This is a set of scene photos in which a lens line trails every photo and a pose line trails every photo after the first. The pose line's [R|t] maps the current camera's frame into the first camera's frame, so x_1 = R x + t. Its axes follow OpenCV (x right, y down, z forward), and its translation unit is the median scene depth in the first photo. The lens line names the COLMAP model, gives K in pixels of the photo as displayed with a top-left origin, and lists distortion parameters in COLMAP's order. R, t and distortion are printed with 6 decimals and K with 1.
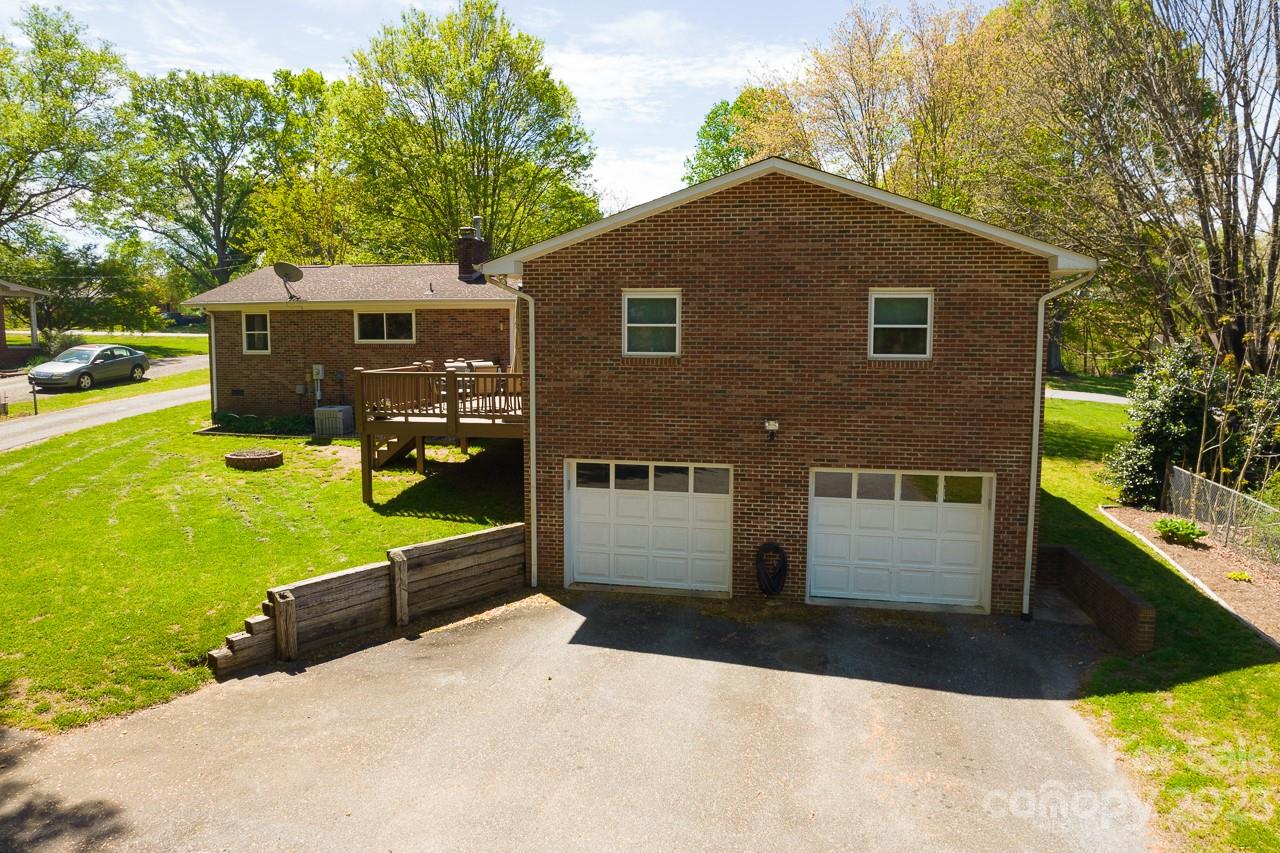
lens RADIAL K [[823.1, 0, 658.2], [0, 823.1, 426.0], [0, 0, 1]] dist [-0.021601, 0.000900]
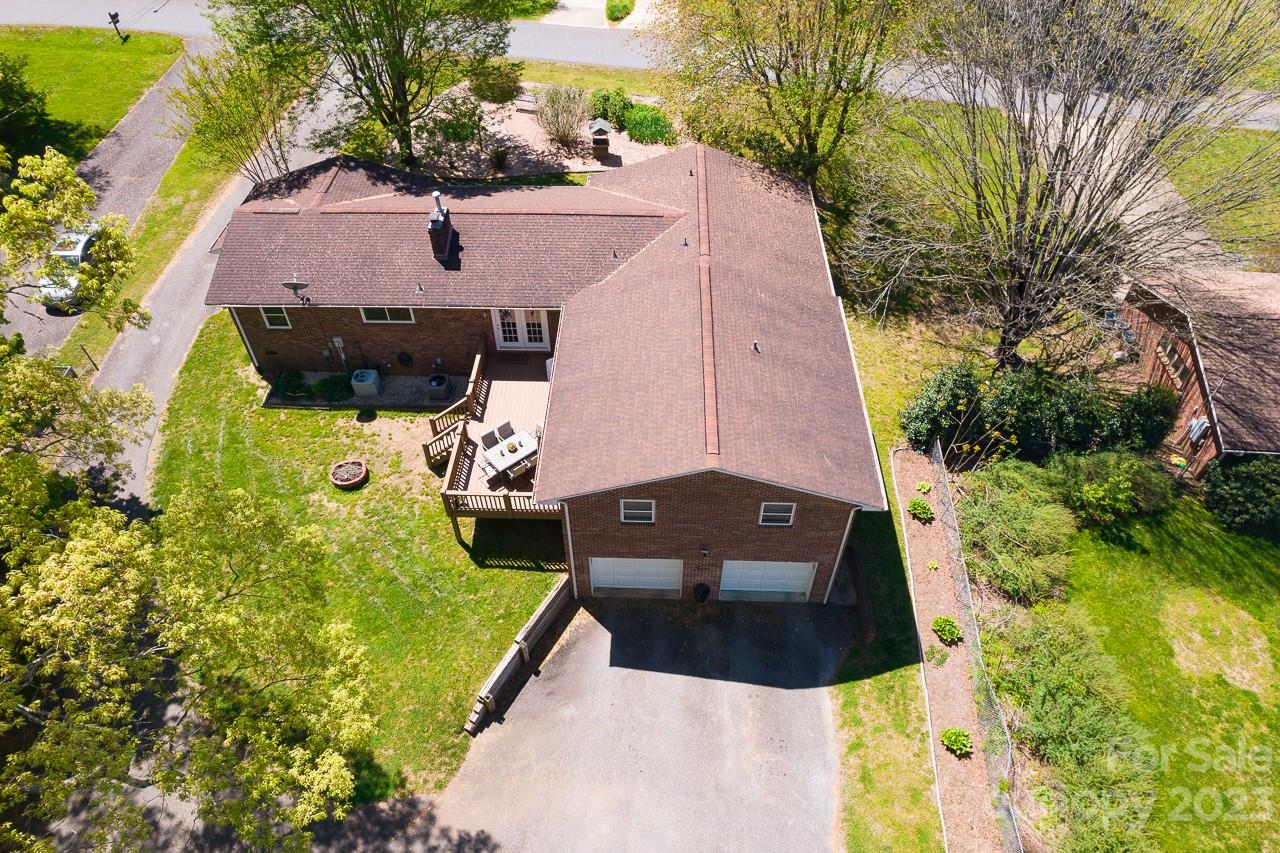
lens RADIAL K [[823.1, 0, 658.2], [0, 823.1, 426.0], [0, 0, 1]] dist [-0.021601, 0.000900]
pose [[0.988709, -0.103287, 0.108564, -0.164989], [0.007121, 0.756064, 0.654459, -1.700169], [-0.149679, -0.646297, 0.748263, -0.226534]]
